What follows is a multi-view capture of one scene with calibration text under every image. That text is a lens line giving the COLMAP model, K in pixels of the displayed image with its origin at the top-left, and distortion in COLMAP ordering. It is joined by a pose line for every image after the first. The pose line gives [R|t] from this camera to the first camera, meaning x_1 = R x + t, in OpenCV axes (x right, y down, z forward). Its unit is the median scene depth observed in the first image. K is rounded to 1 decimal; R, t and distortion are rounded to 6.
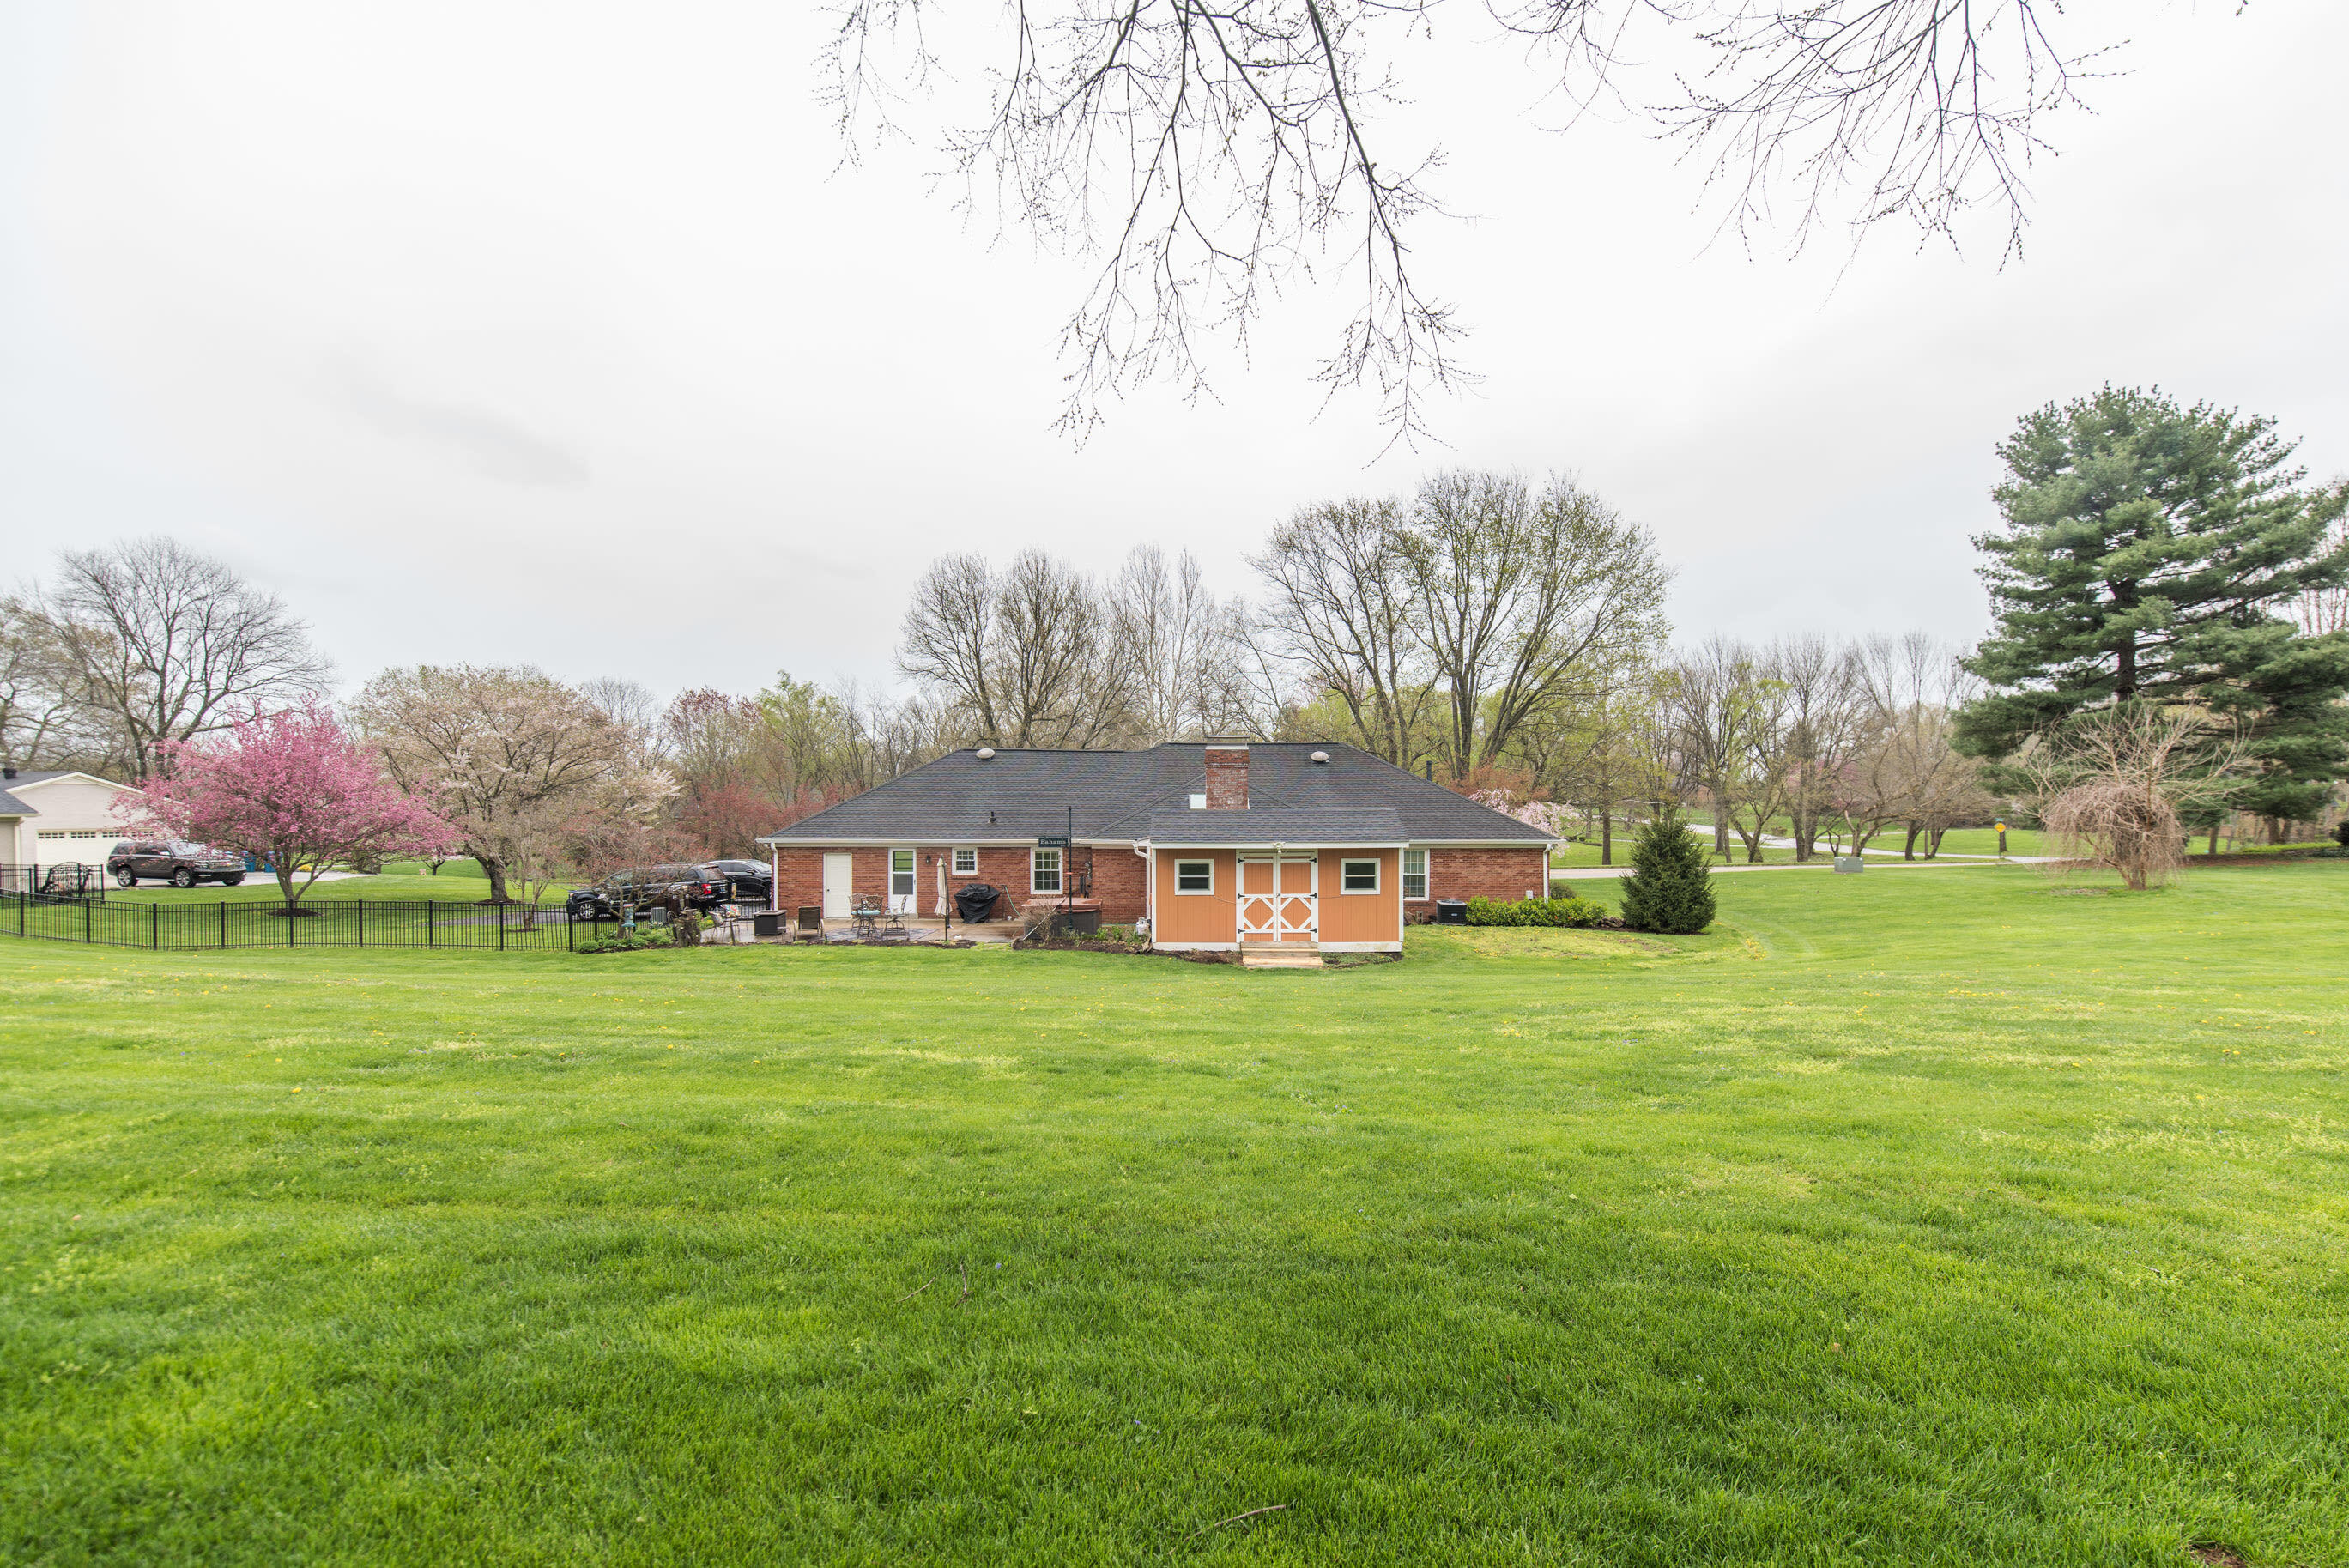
lens RADIAL K [[1015.3, 0, 1174.5], [0, 1015.3, 784.0], [0, 0, 1]] dist [0.000673, 0.000050]
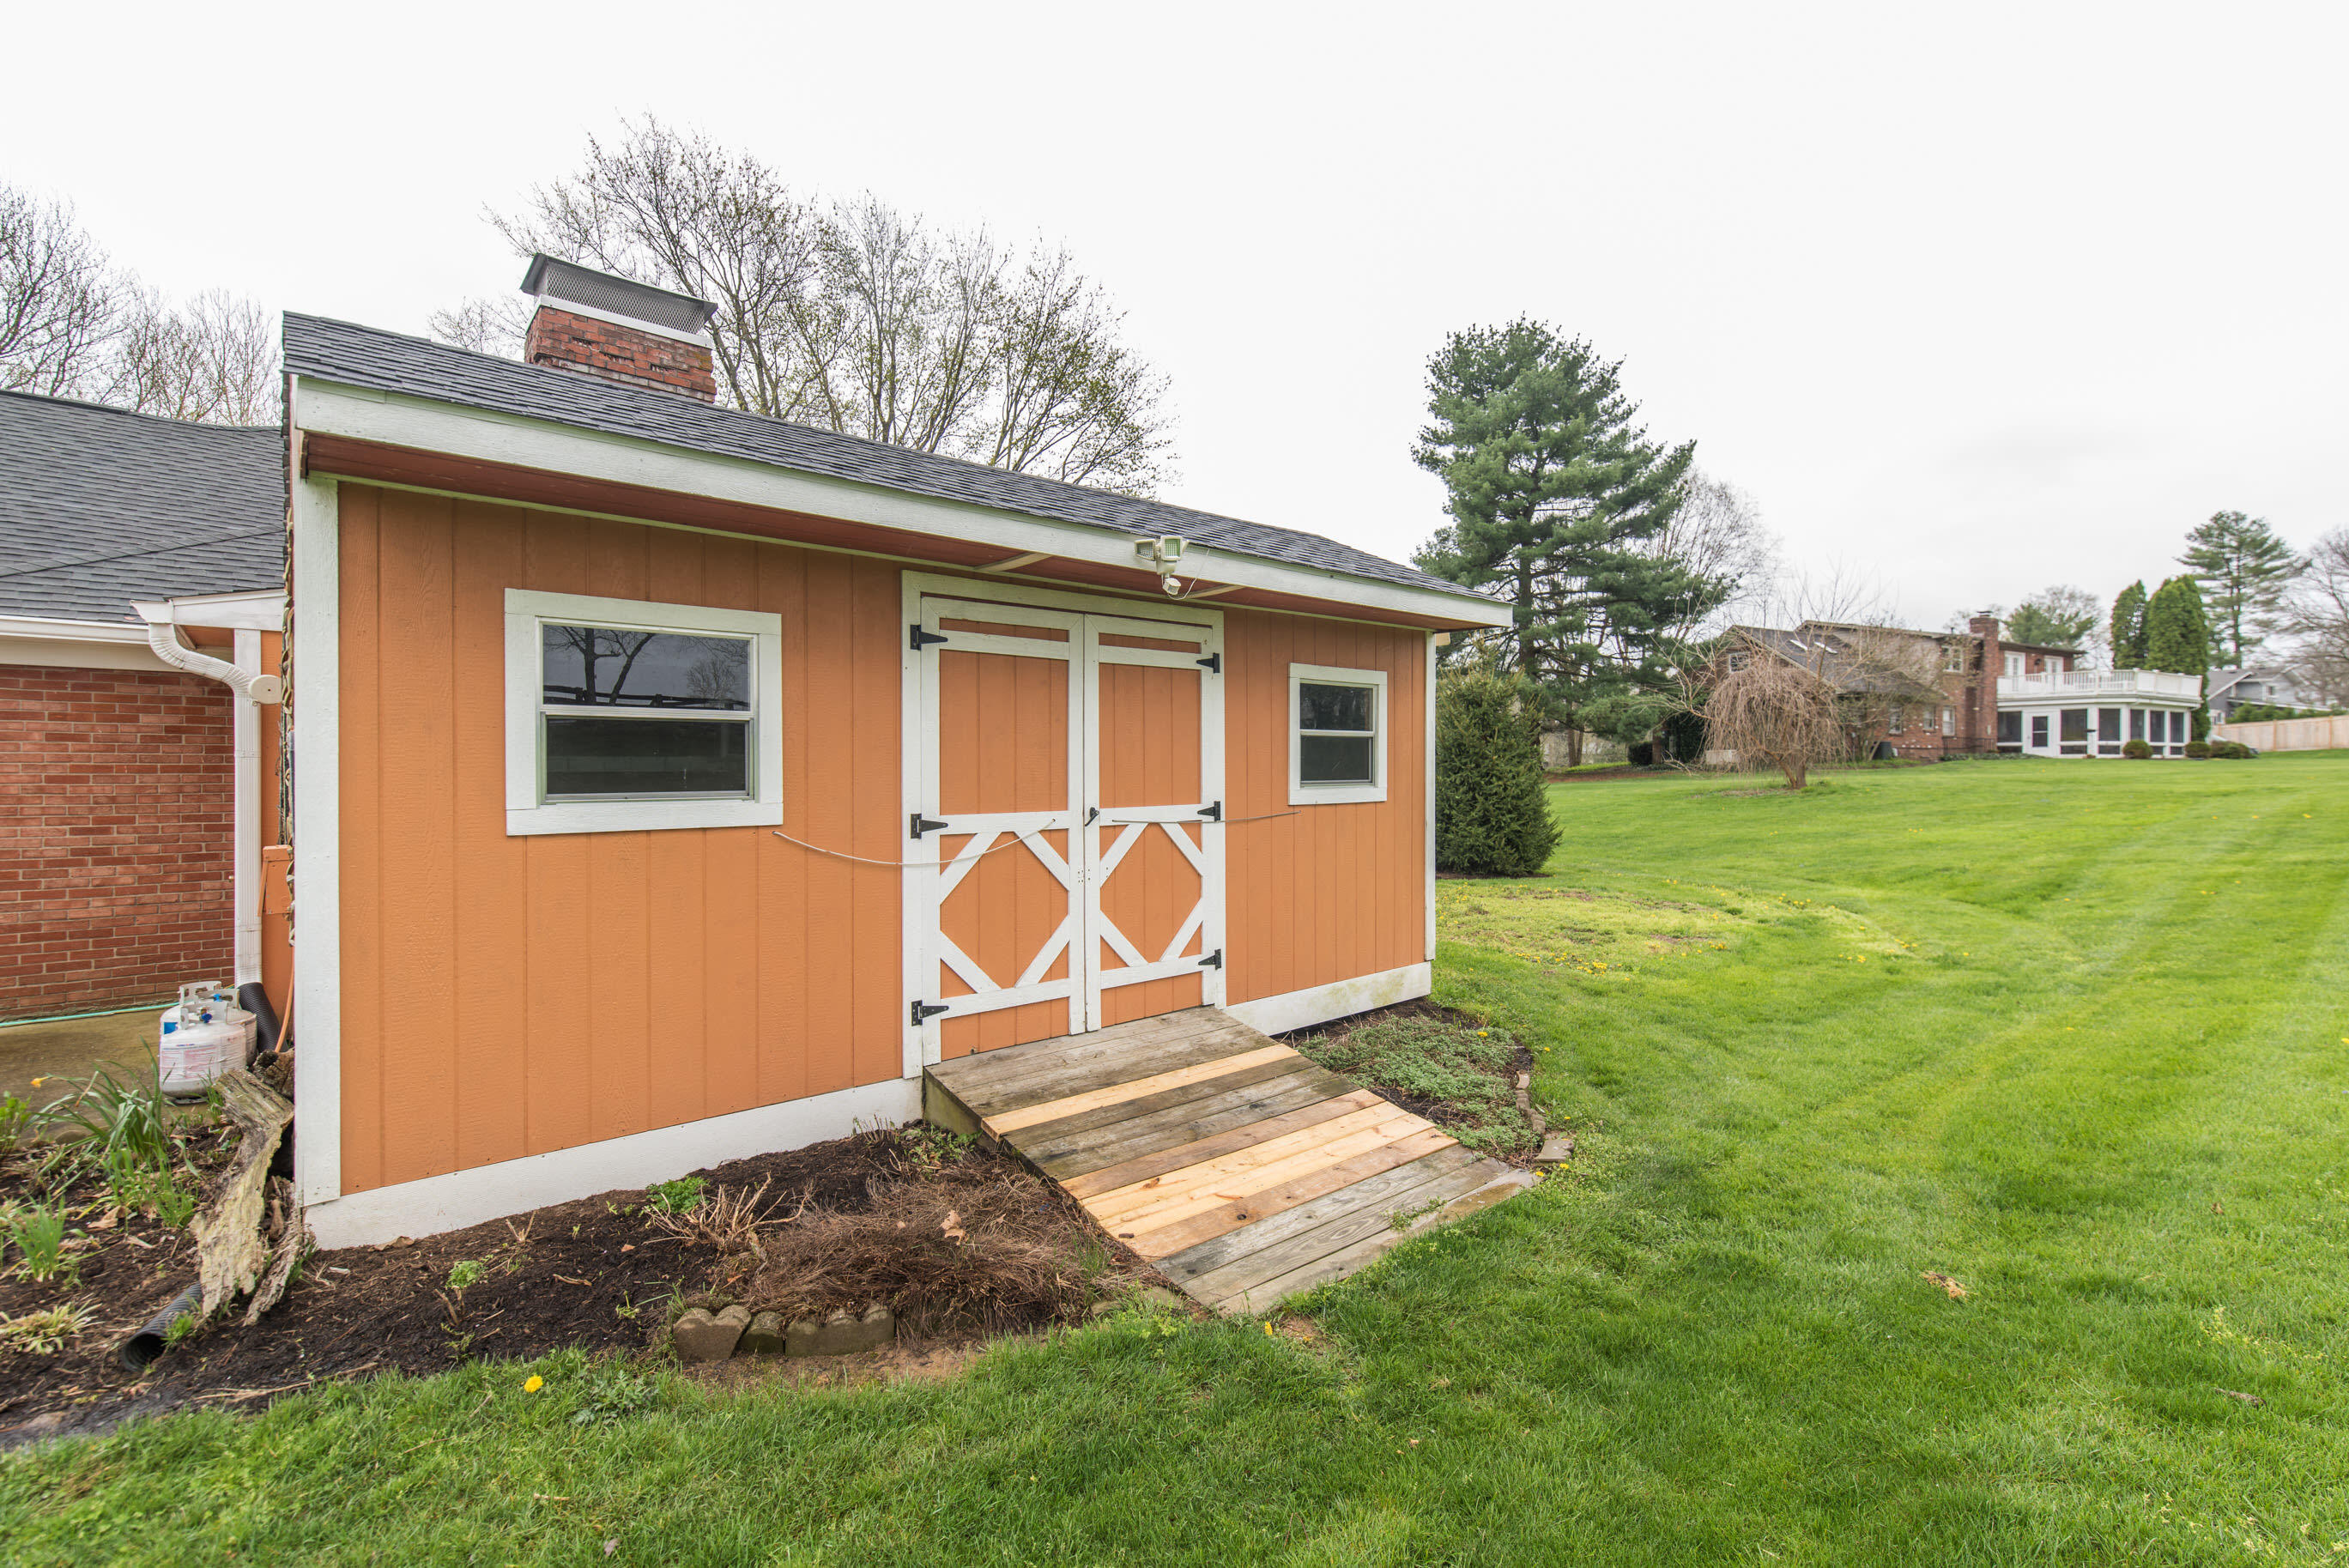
lens RADIAL K [[1029.3, 0, 1180.8], [0, 1029.3, 761.2], [0, 0, 1]] dist [0.001588, 0.000291]
pose [[0.748412, 0.006143, 0.663206, -0.025688], [-0.010217, 0.999945, 0.002268, 0.097789], [-0.663156, -0.008473, 0.748434, 0.826558]]
